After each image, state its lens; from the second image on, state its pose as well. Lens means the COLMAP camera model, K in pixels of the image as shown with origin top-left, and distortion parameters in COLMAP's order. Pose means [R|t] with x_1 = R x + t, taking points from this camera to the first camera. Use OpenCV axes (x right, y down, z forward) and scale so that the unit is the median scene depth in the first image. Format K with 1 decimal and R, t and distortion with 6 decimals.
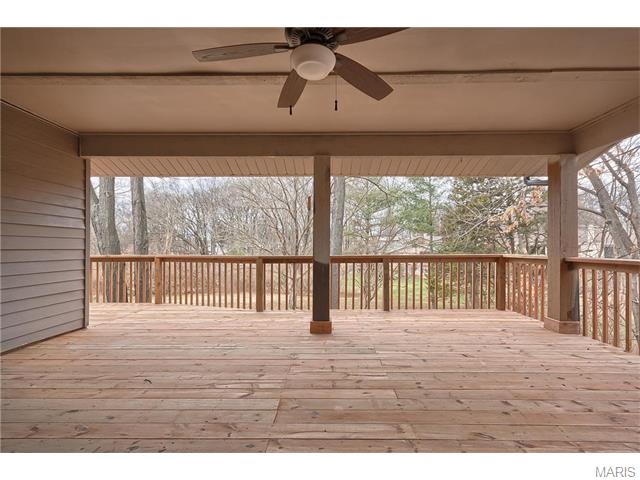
lens RADIAL K [[297.7, 0, 326.1], [0, 297.7, 248.1], [0, 0, 1]] dist [0.002960, 0.001166]
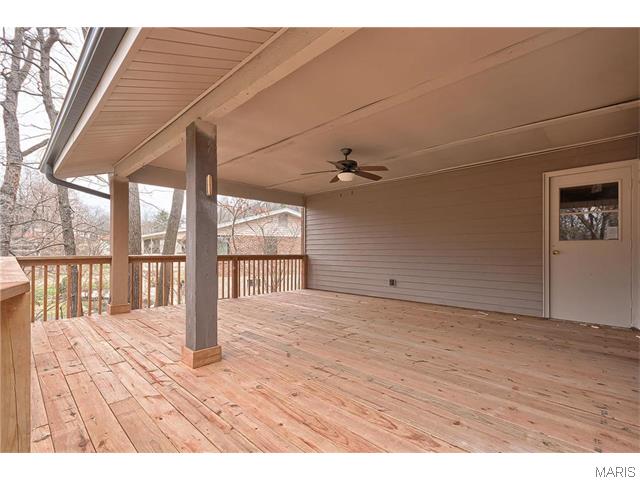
lens RADIAL K [[297.7, 0, 326.1], [0, 297.7, 248.1], [0, 0, 1]] dist [0.002960, 0.001166]
pose [[-0.731785, 0.005321, 0.681515, -1.014052], [0.002102, 0.999982, -0.005551, 0.004947], [-0.681532, -0.002629, -0.731783, 1.815458]]
